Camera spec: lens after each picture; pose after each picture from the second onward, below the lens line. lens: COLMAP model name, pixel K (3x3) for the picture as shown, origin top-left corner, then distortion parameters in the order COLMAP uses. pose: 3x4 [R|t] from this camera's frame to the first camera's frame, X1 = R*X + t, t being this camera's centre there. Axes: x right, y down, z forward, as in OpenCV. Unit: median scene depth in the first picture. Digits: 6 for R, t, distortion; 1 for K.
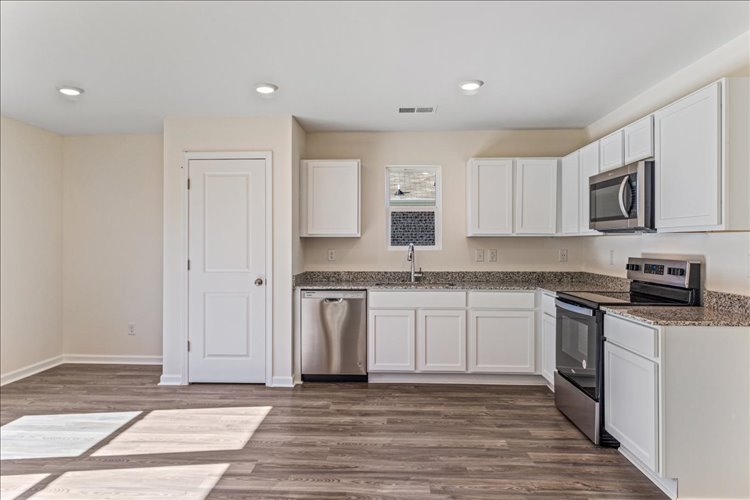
lens RADIAL K [[481.2, 0, 363.0], [0, 481.2, 243.0], [0, 0, 1]] dist [0.003627, 0.000696]
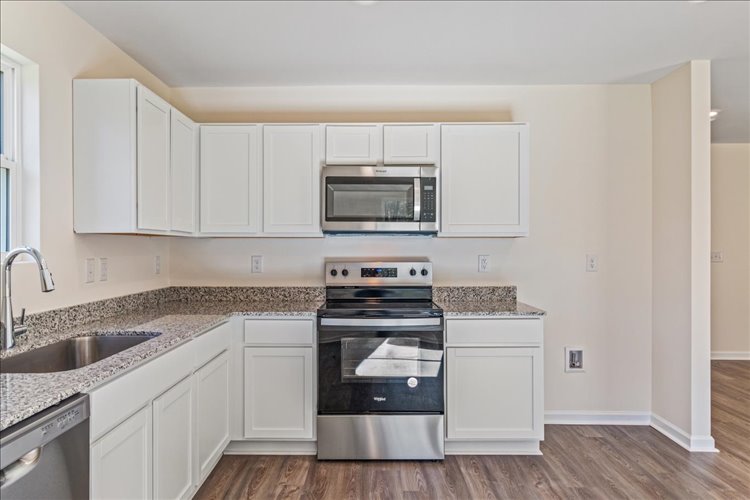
lens RADIAL K [[497.1, 0, 366.6], [0, 497.1, 250.1], [0, 0, 1]] dist [-0.001605, 0.001030]
pose [[-0.045808, -0.003024, 0.998946, -0.333888], [0.001063, 0.999995, 0.003076, 0.003353], [-0.998950, 0.001203, -0.045804, 0.831050]]
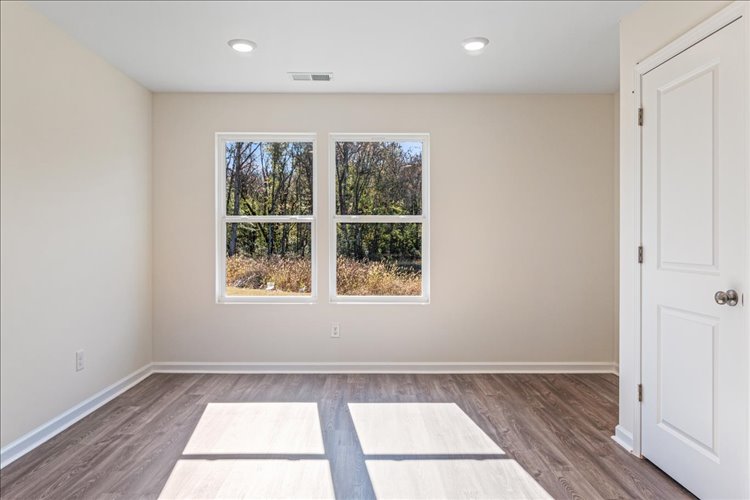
lens RADIAL K [[497.1, 0, 375.1], [0, 497.1, 236.5], [0, 0, 1]] dist [0.003106, -0.003336]
pose [[0.061244, -0.004006, -0.998115, 0.224501], [-0.000381, 0.999992, -0.004037, 0.026467], [0.998123, 0.000628, 0.061242, 0.641228]]
